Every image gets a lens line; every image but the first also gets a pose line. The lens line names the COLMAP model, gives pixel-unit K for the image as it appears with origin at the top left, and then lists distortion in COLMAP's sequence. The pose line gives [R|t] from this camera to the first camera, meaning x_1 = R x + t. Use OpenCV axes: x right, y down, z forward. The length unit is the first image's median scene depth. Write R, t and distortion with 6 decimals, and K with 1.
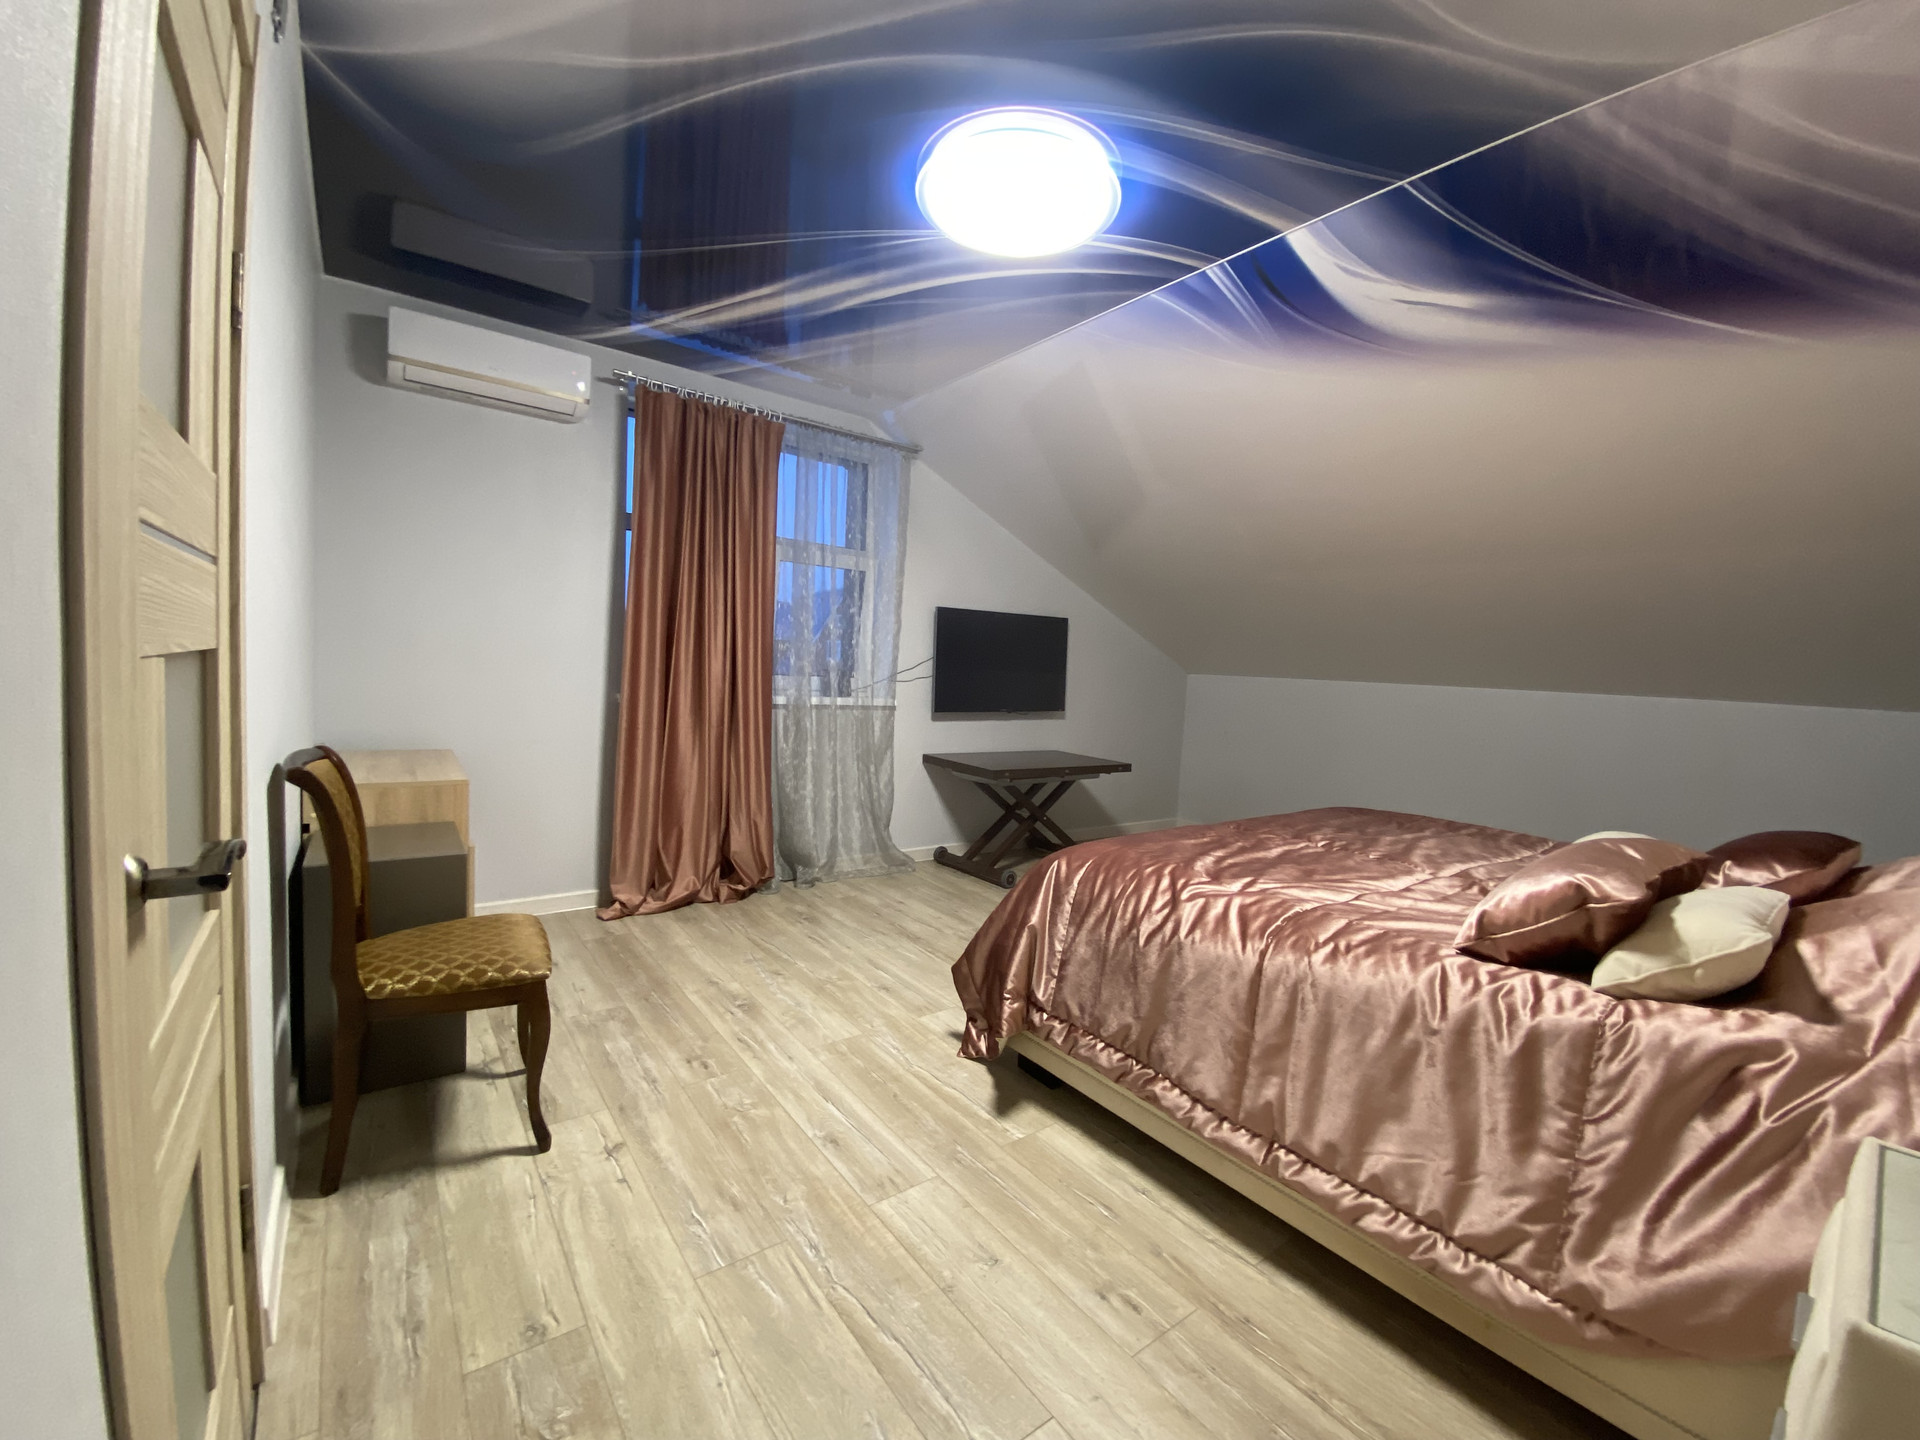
lens RADIAL K [[775.0, 0, 958.5], [0, 775.0, 719.1], [0, 0, 1]] dist [0.009999, -0.013313]
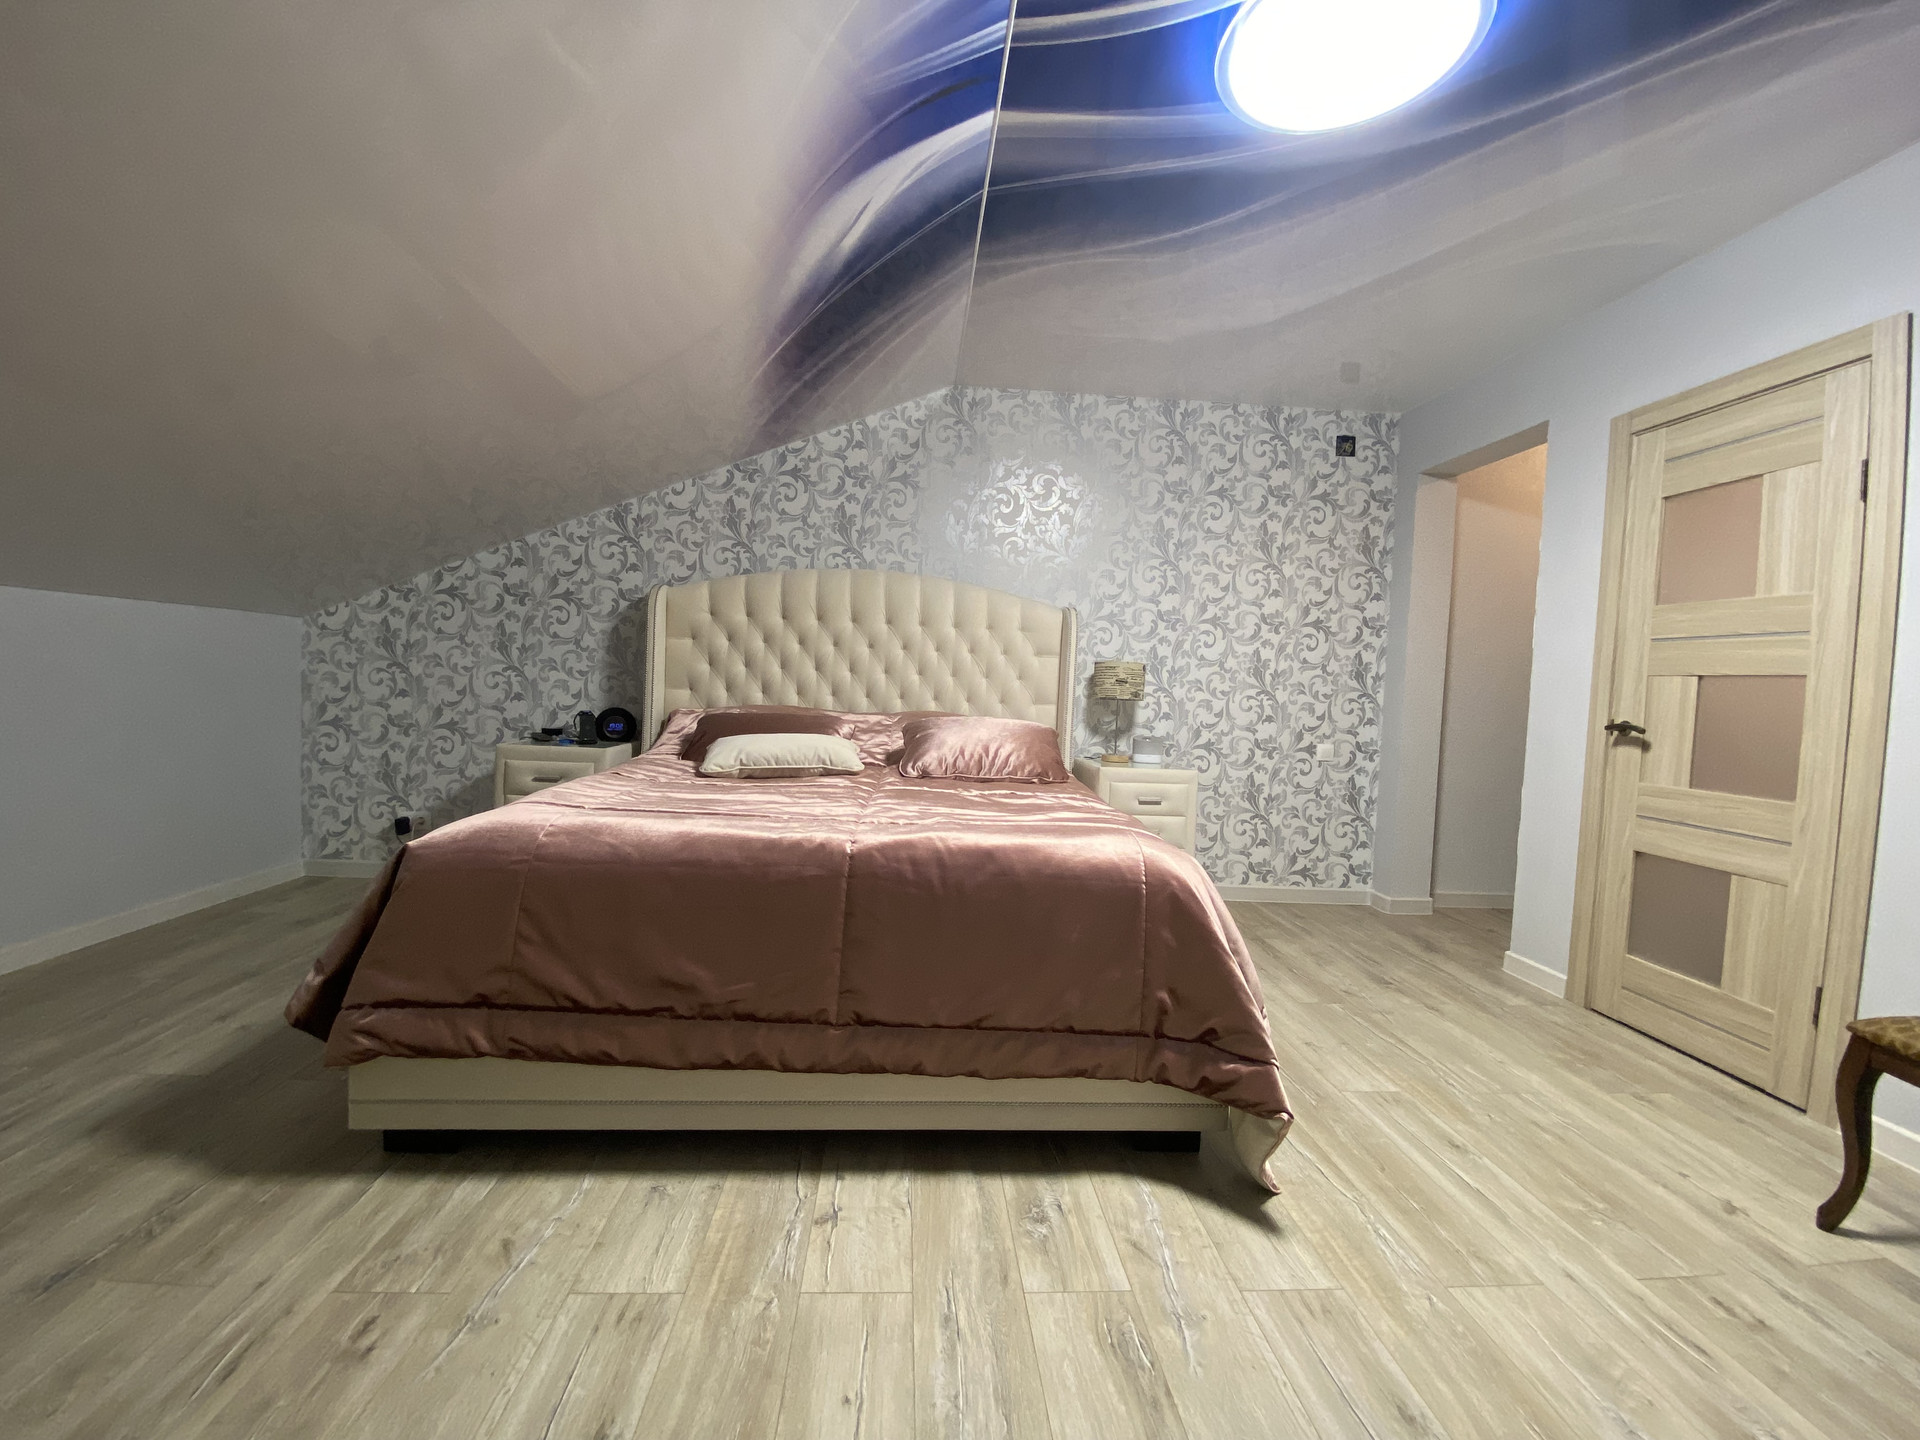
lens RADIAL K [[775.0, 0, 945.5], [0, 775.0, 721.2], [0, 0, 1]] dist [0.009999, -0.013313]
pose [[-0.824319, -0.121699, 0.552889, -0.104817], [-0.048899, 0.988277, 0.144630, -0.084307], [-0.564009, 0.092186, -0.820607, 2.056486]]
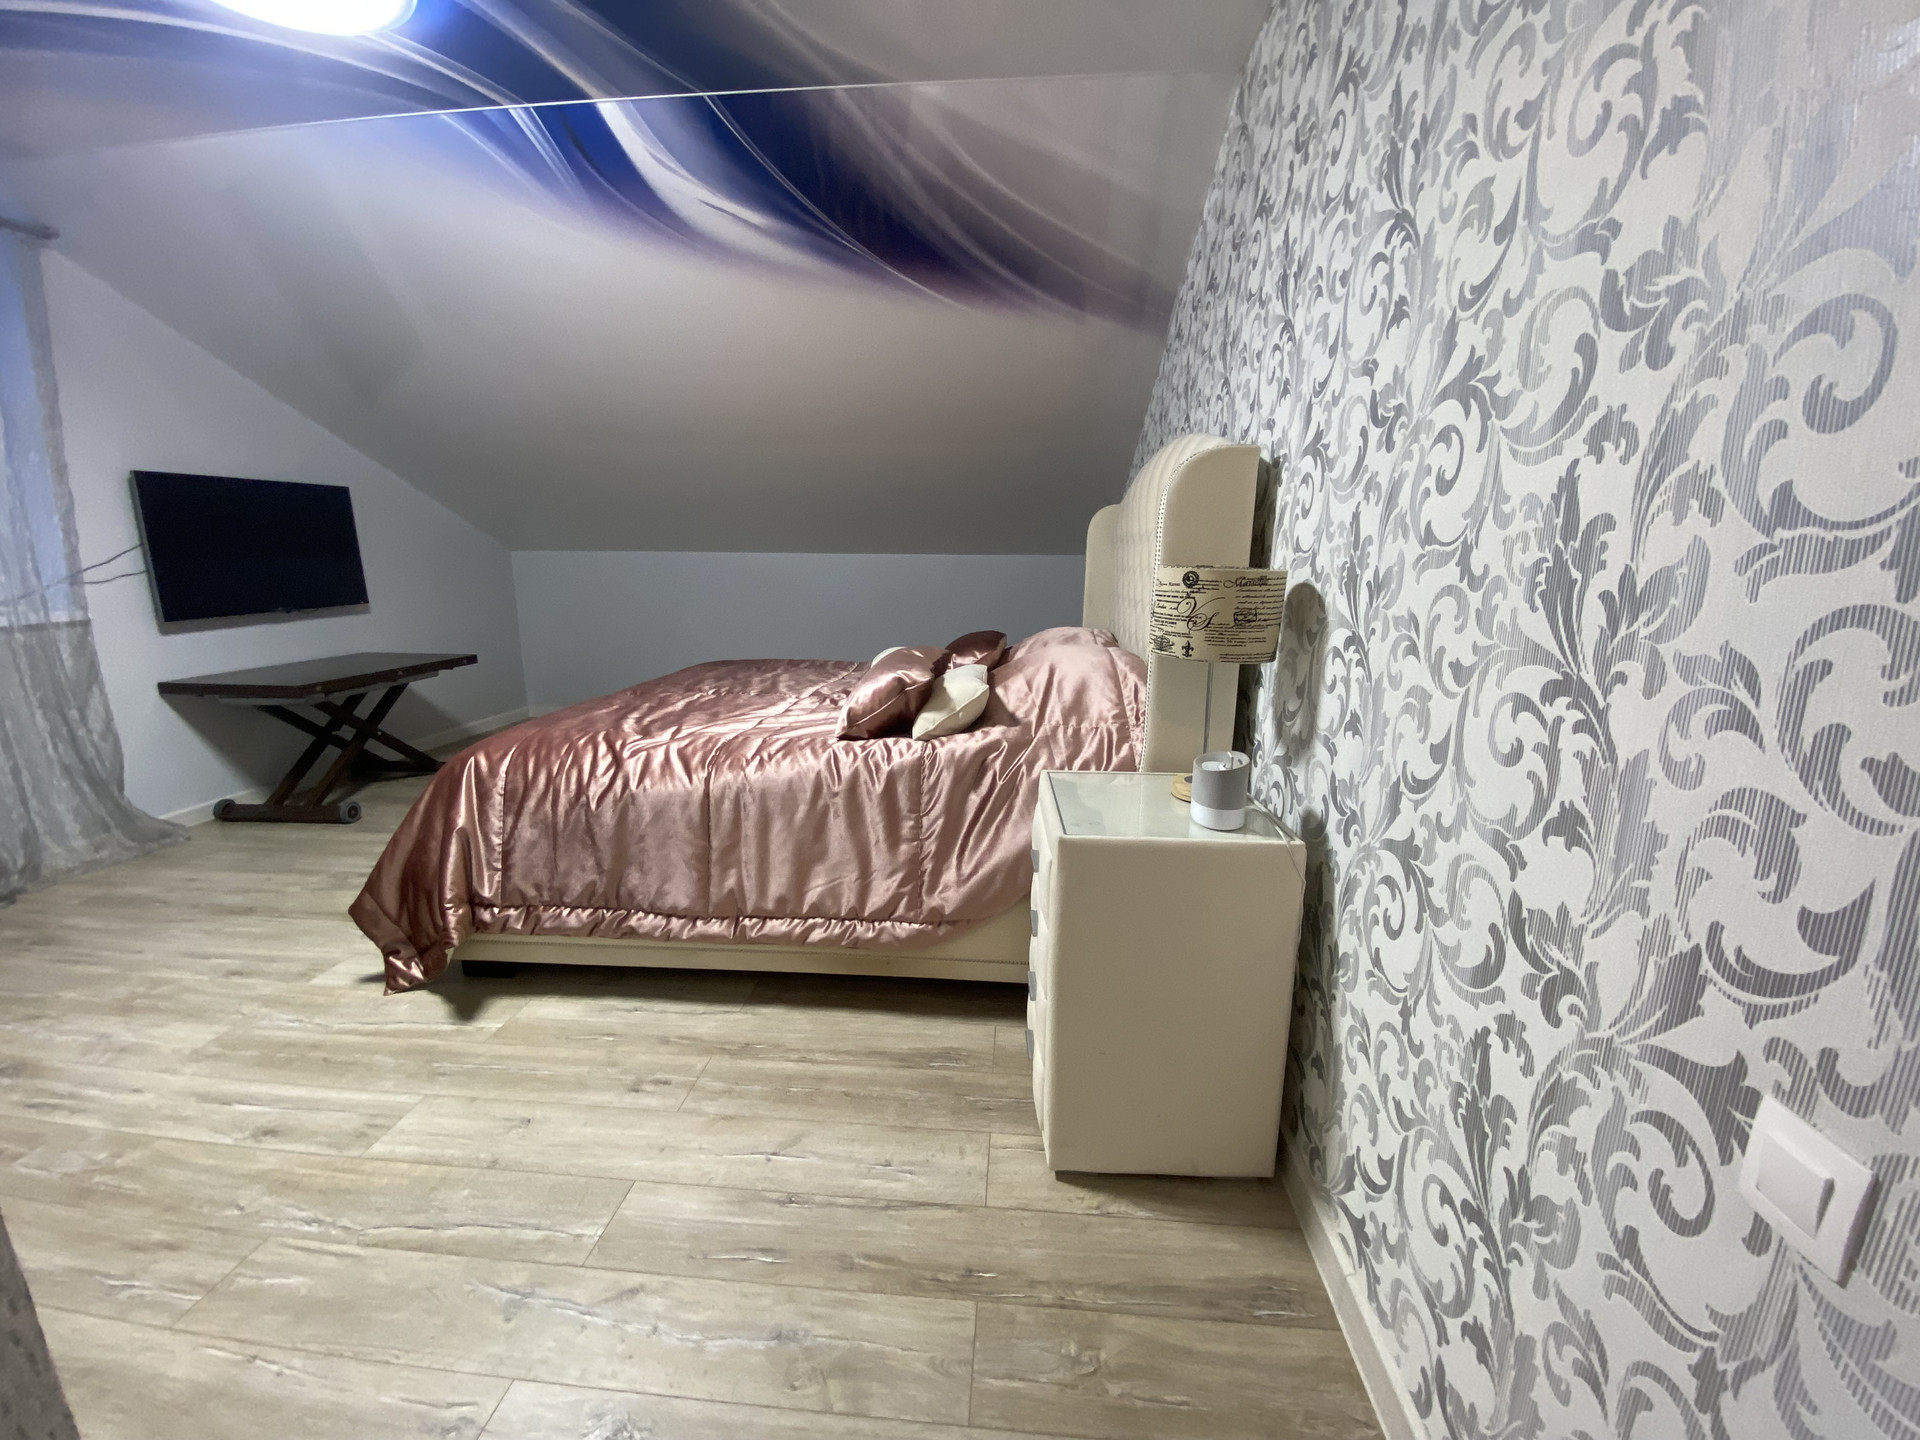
lens RADIAL K [[775.0, 0, 955.1], [0, 775.0, 720.8], [0, 0, 1]] dist [0.009999, -0.013313]
pose [[0.668391, -0.203011, 0.715569, -0.167813], [0.085021, 0.976580, 0.197646, 0.001585], [-0.738935, -0.071266, 0.669998, -0.084164]]
